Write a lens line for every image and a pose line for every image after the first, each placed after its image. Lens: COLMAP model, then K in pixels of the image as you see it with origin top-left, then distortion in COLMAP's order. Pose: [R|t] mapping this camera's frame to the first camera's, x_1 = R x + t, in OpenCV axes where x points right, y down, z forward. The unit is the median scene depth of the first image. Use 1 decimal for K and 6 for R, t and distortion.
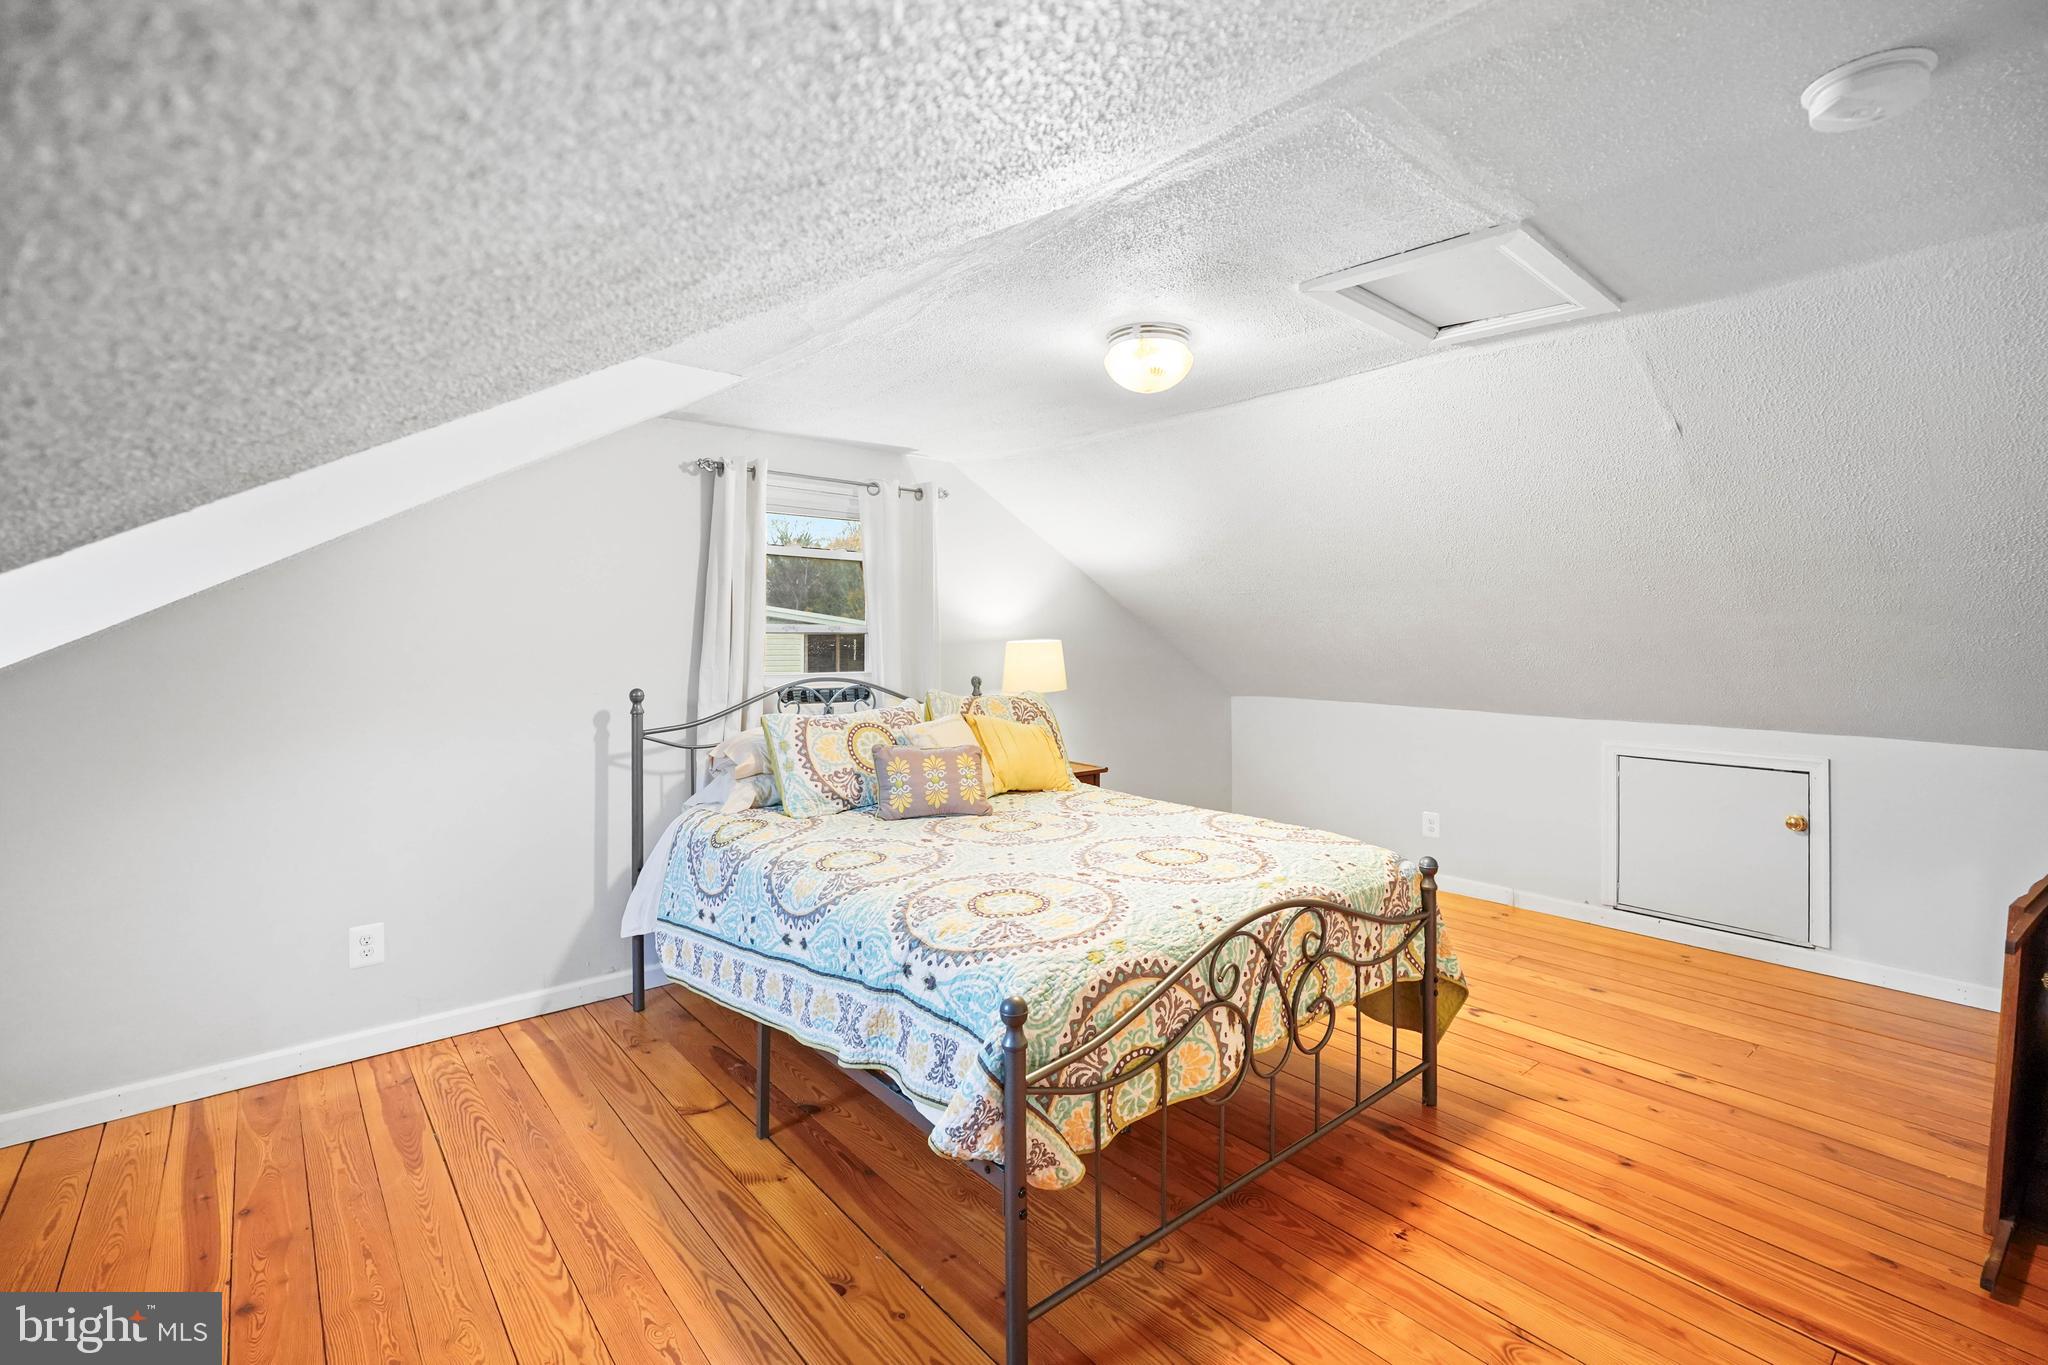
lens RADIAL K [[910.6, 0, 1020.3], [0, 910.6, 664.2], [0, 0, 1]] dist [-0.005595, 0.002166]
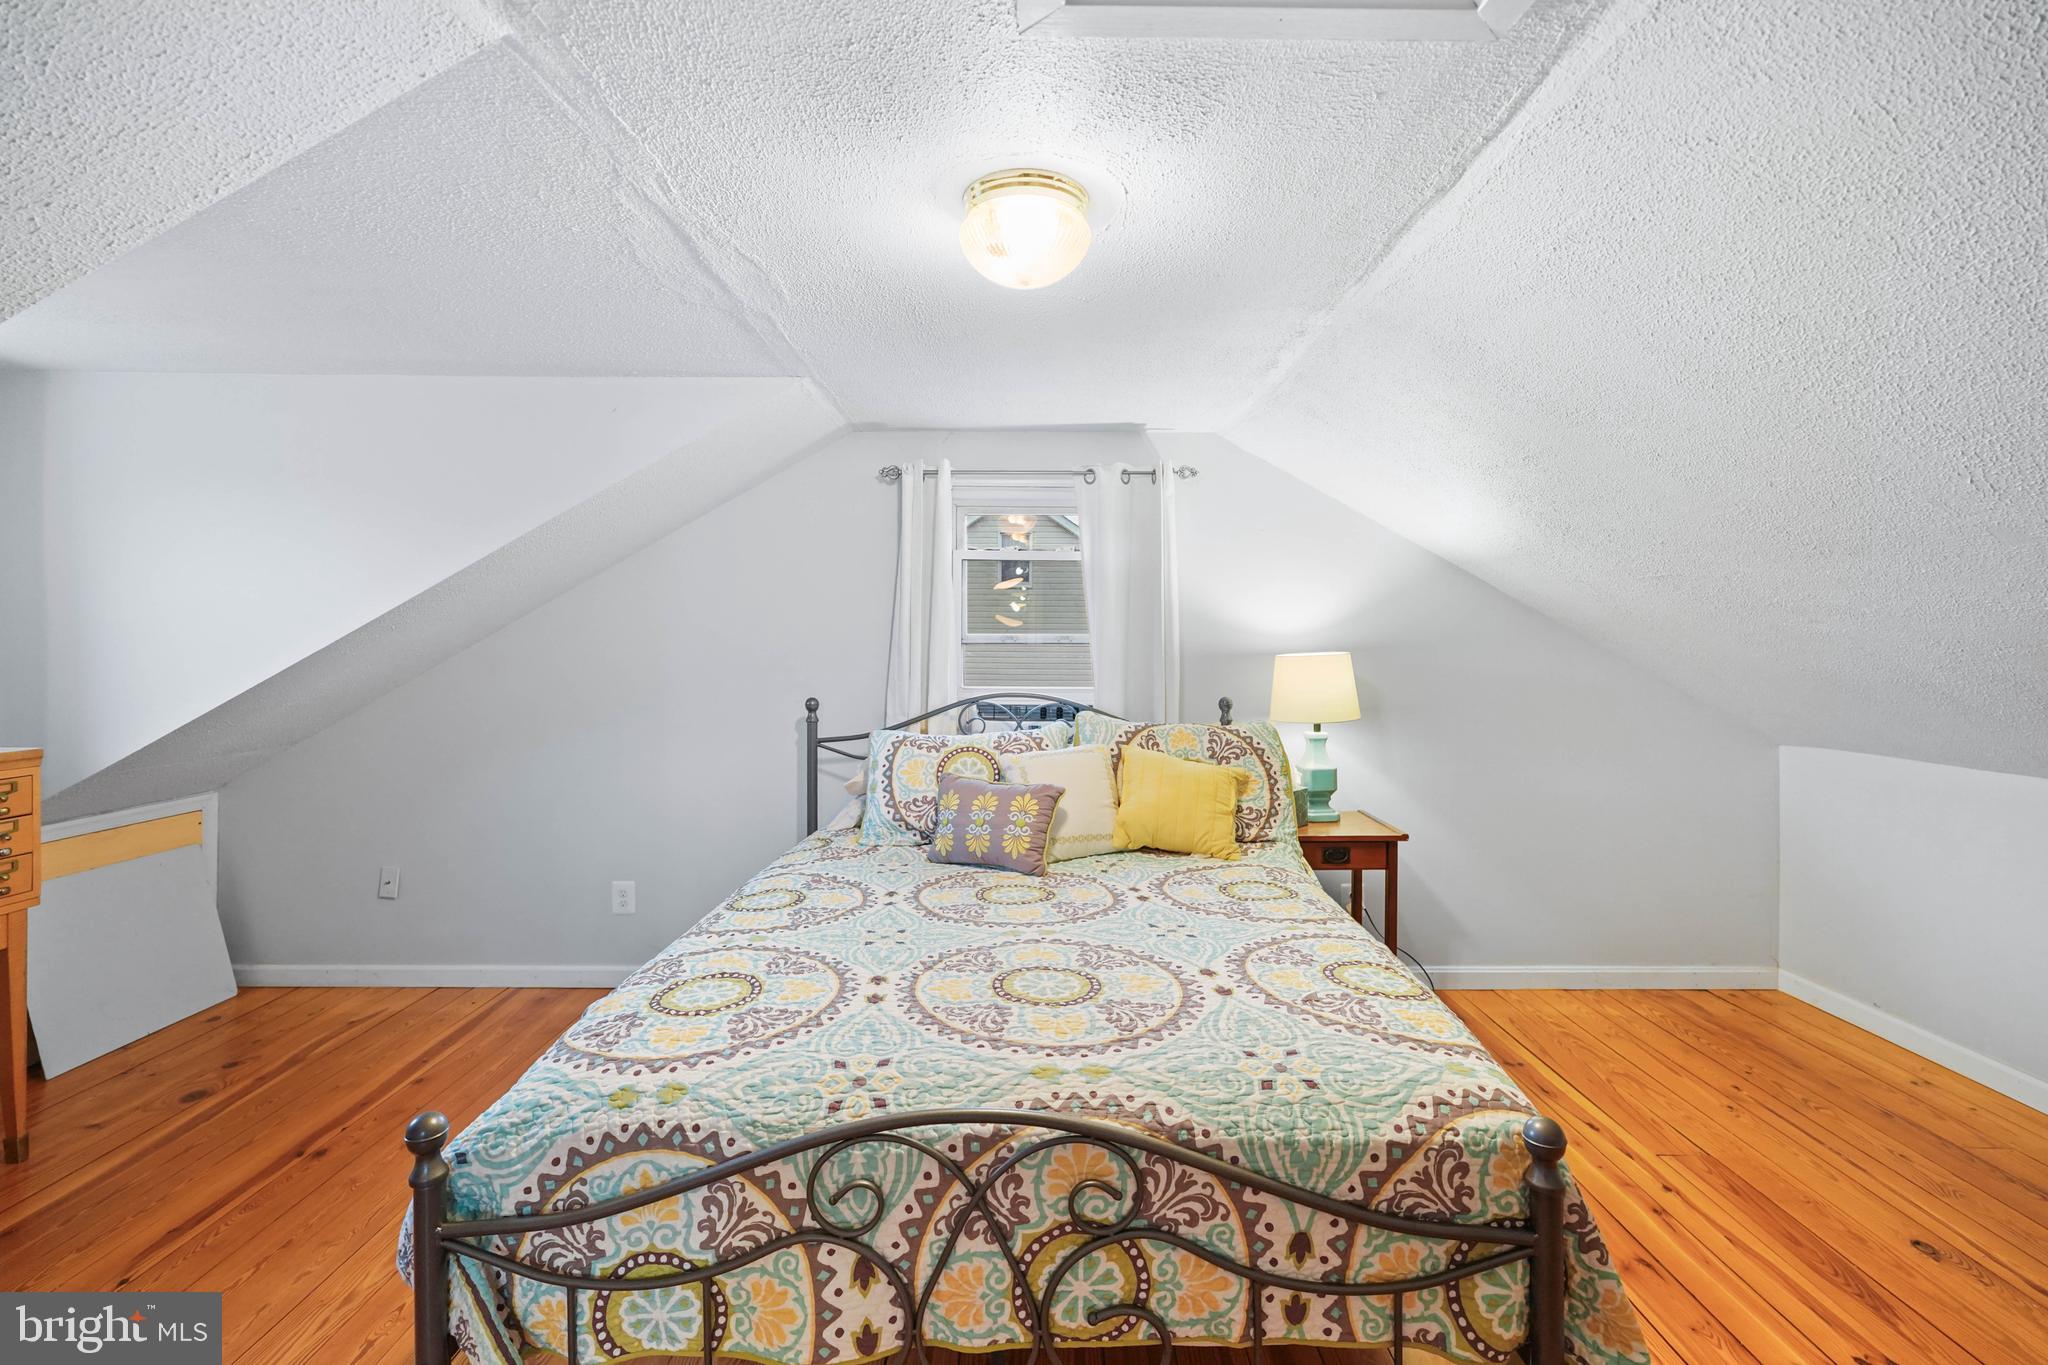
lens RADIAL K [[910.6, 0, 1026.7], [0, 910.6, 675.1], [0, 0, 1]] dist [-0.005595, 0.002166]
pose [[0.755043, 0.021590, -0.655319, 0.670489], [-0.020404, 0.999747, 0.009429, -0.020704], [0.655357, 0.006252, 0.755293, 0.570445]]
